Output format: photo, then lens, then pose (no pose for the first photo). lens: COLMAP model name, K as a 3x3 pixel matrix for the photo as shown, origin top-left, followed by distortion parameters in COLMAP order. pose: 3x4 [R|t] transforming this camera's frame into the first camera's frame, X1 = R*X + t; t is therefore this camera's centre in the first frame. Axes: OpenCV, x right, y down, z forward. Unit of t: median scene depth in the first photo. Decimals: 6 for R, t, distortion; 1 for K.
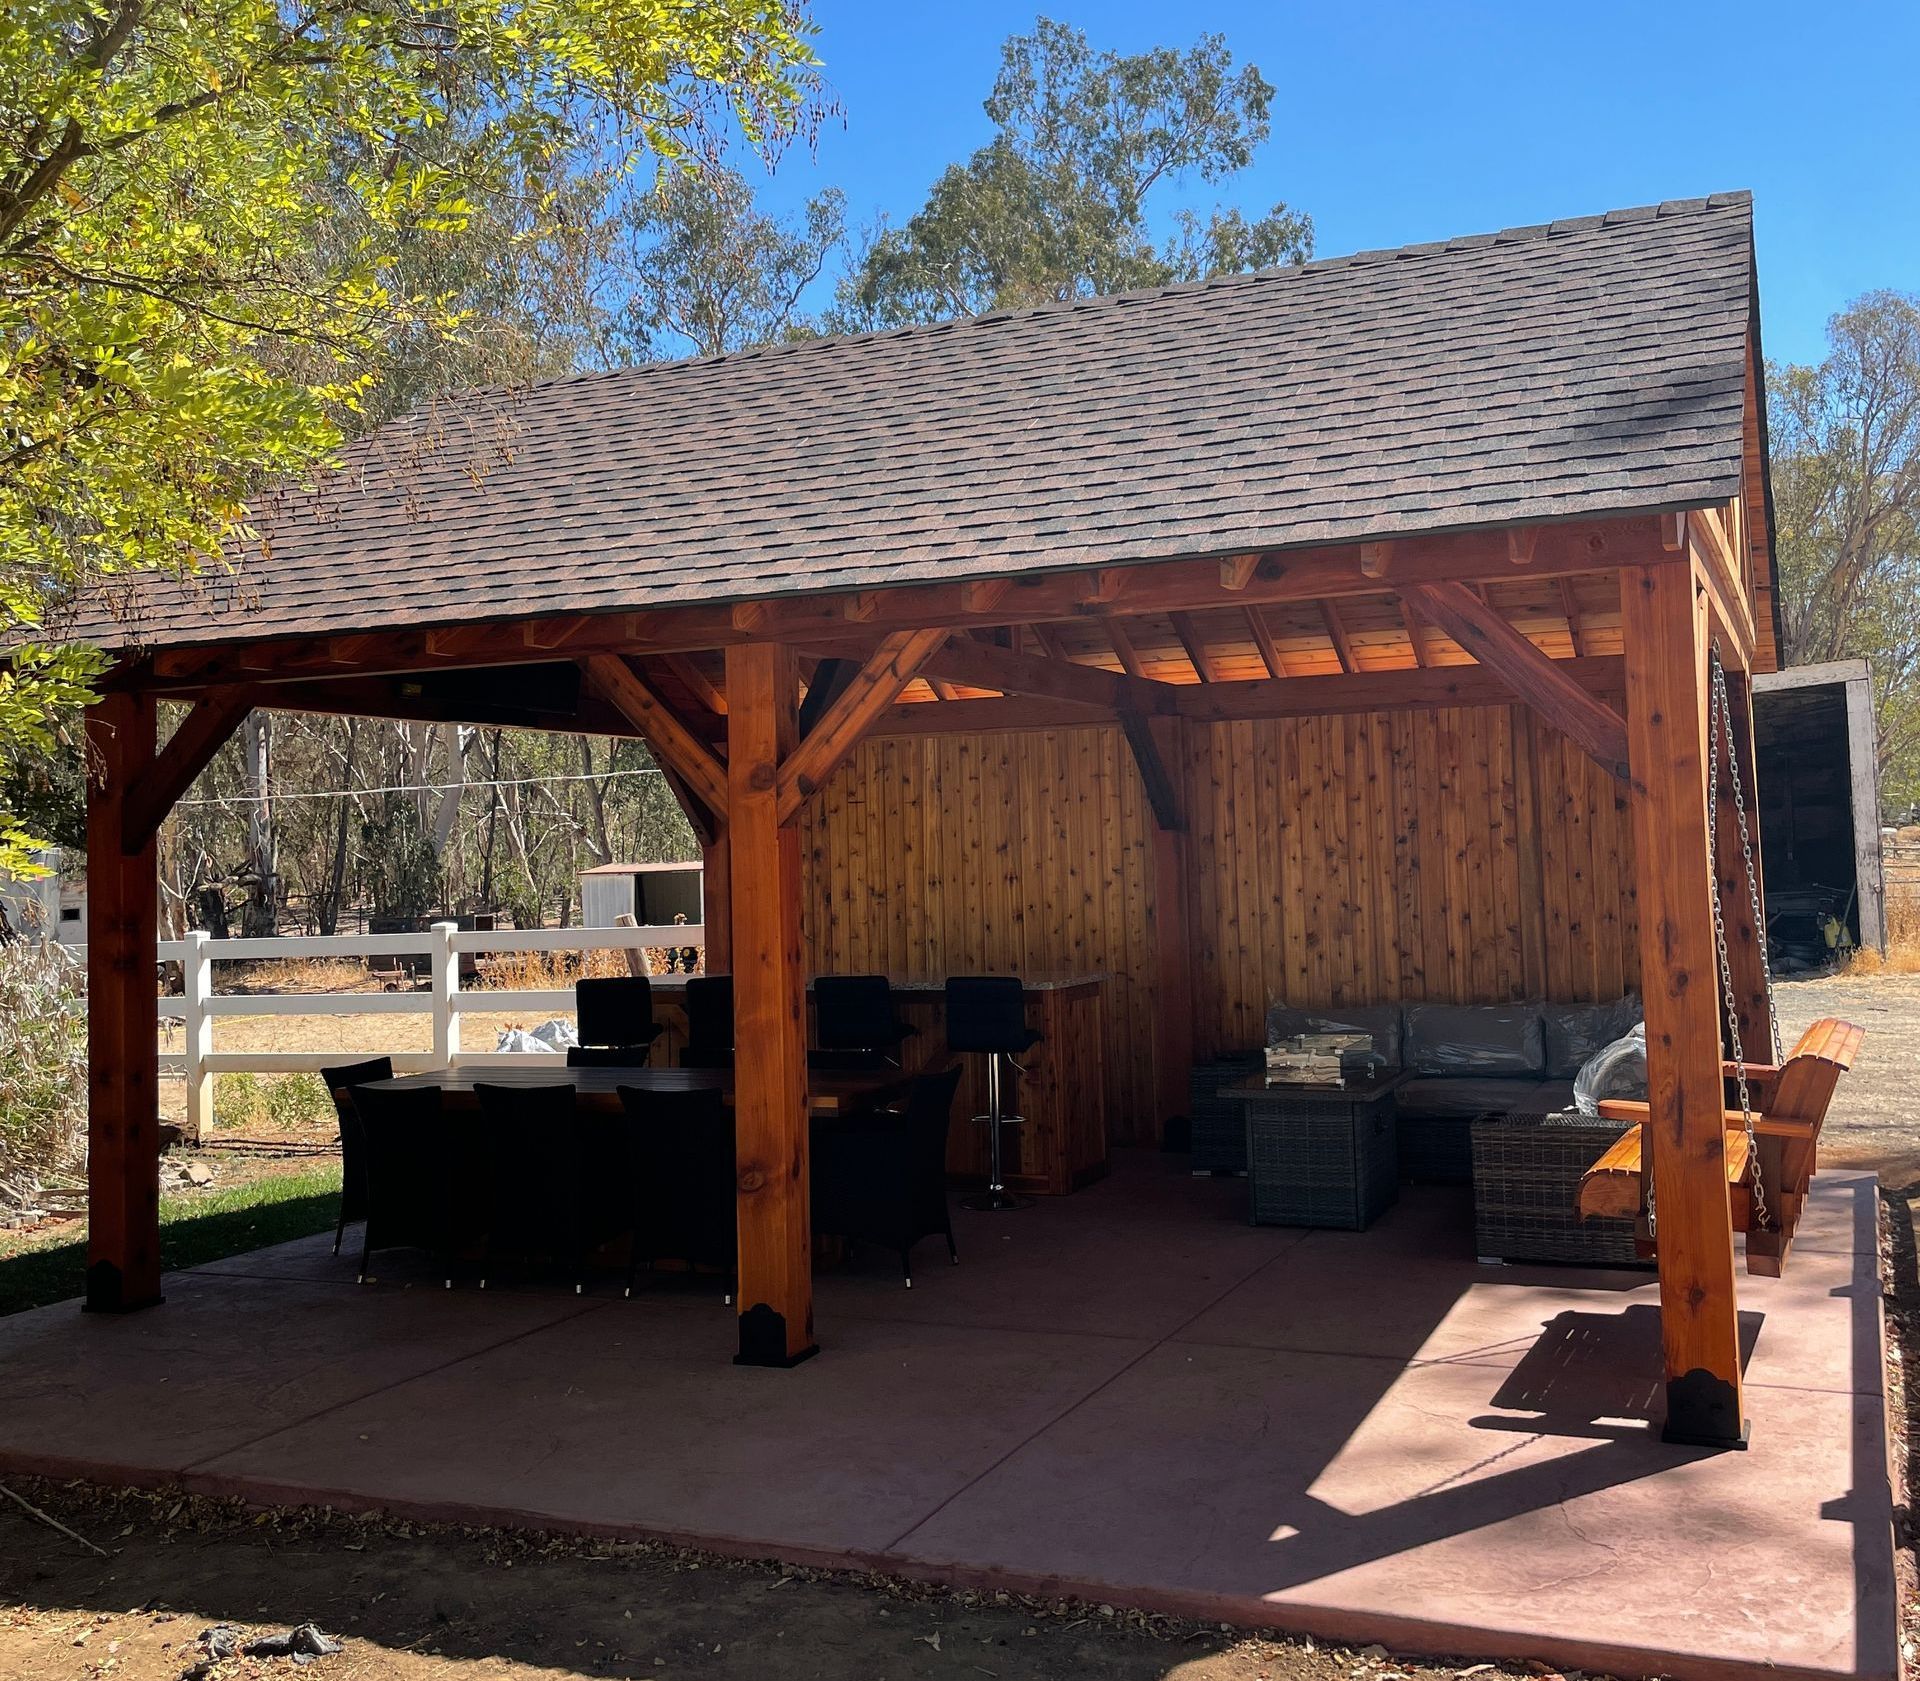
lens RADIAL K [[2000.8, 0, 959.9], [0, 2000.8, 837.4], [0, 0, 1]] dist [0.029315, 0.000000]
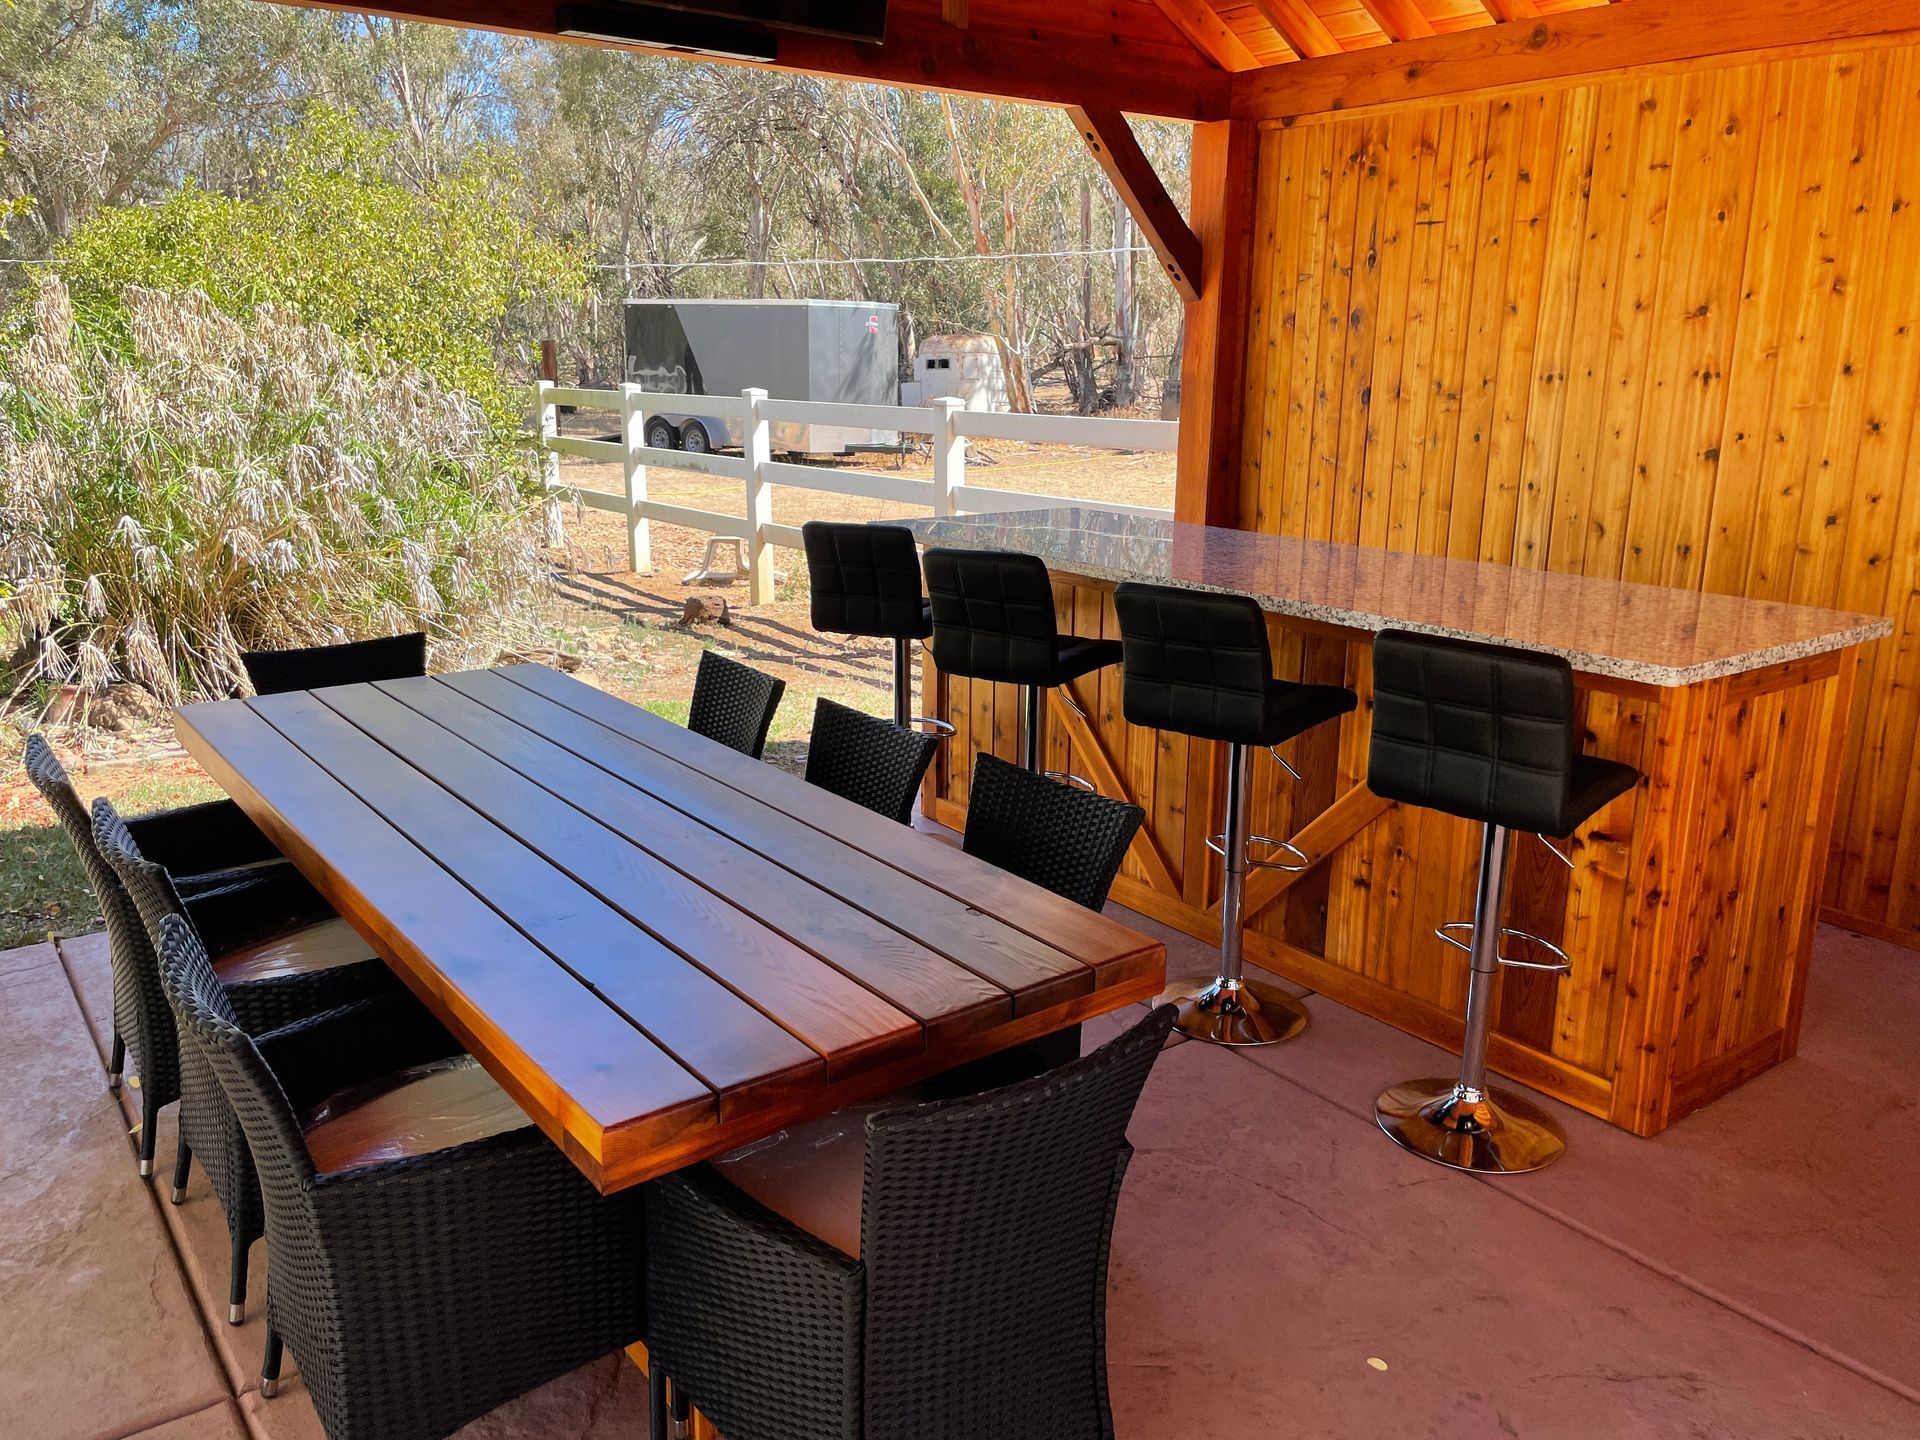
lens RADIAL K [[1477.5, 0, 960.8], [0, 1477.5, 715.0], [0, 0, 1]] dist [0.036566, -0.019267]
pose [[0.872501, 0.158604, -0.462154, 0.048209], [-0.033453, 0.963022, 0.267338, 0.008253], [0.487465, -0.217792, 0.845544, 0.564595]]
